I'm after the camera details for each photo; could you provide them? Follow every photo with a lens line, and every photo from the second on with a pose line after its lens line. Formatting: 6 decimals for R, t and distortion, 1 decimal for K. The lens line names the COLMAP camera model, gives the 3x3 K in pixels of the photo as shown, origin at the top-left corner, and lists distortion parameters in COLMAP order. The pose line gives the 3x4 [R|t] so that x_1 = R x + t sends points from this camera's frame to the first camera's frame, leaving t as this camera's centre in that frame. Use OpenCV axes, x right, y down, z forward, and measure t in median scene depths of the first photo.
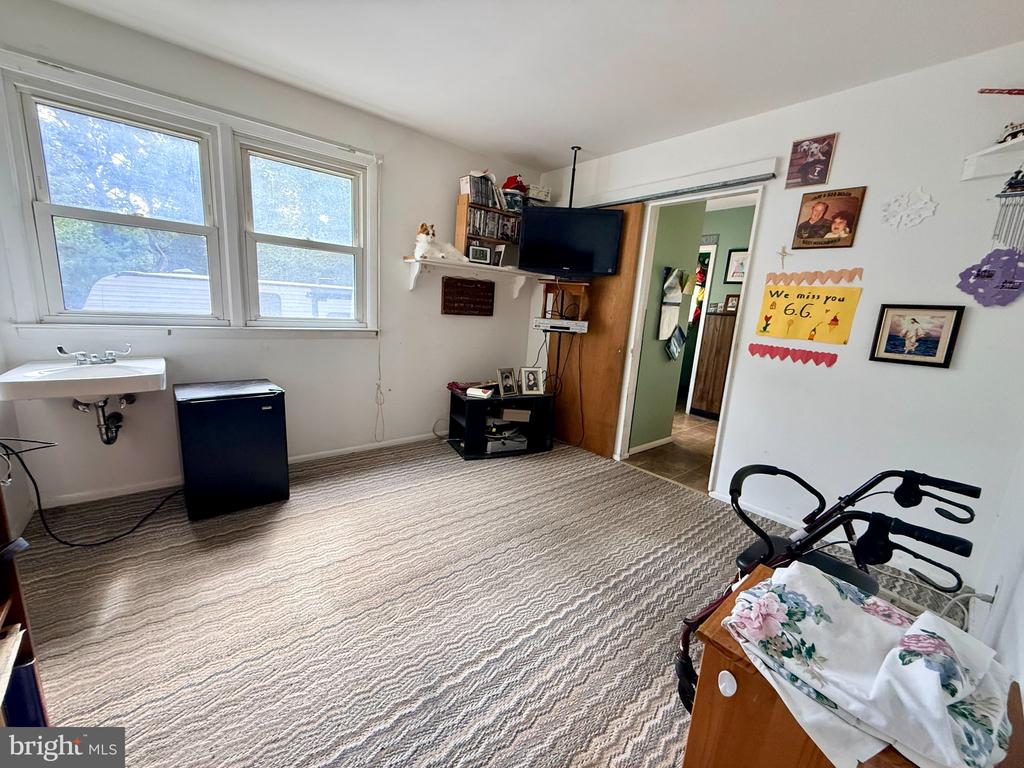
lens RADIAL K [[405.4, 0, 509.0], [0, 405.4, 383.3], [0, 0, 1]] dist [-0.004376, -0.000286]
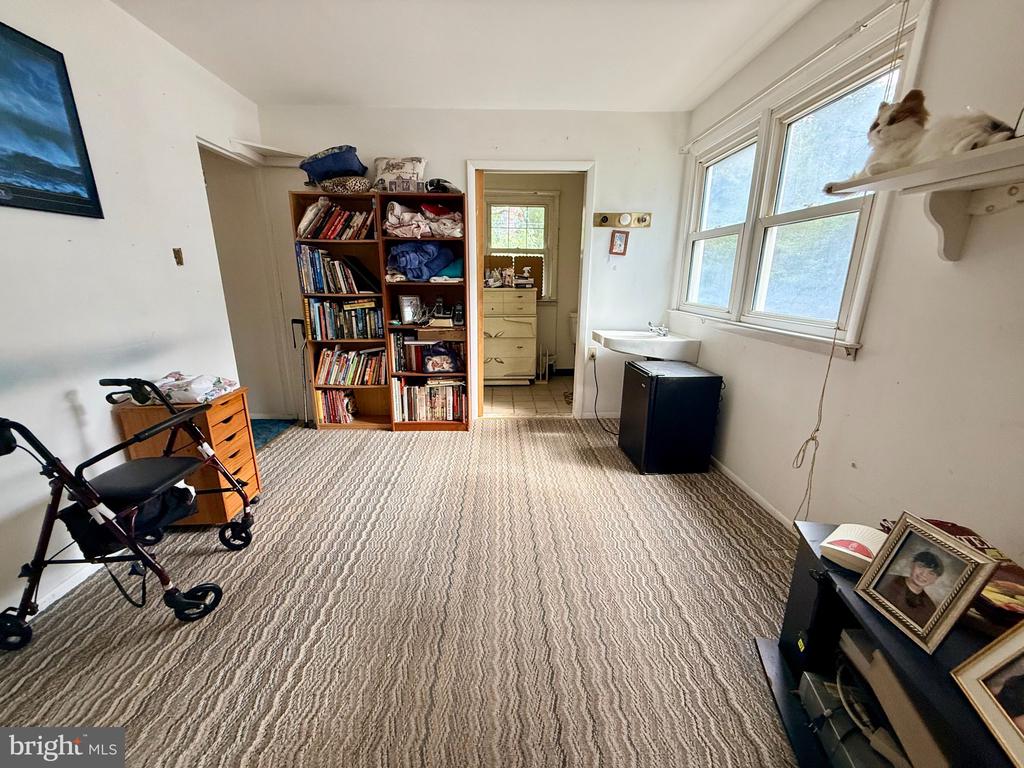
lens RADIAL K [[405.4, 0, 509.8], [0, 405.4, 386.9], [0, 0, 1]] dist [-0.004376, -0.000286]
pose [[-0.611024, 0.140363, -0.779069, 0.615304], [-0.194816, 0.927223, 0.319850, -0.268421], [0.767266, 0.347211, -0.539211, 1.562639]]
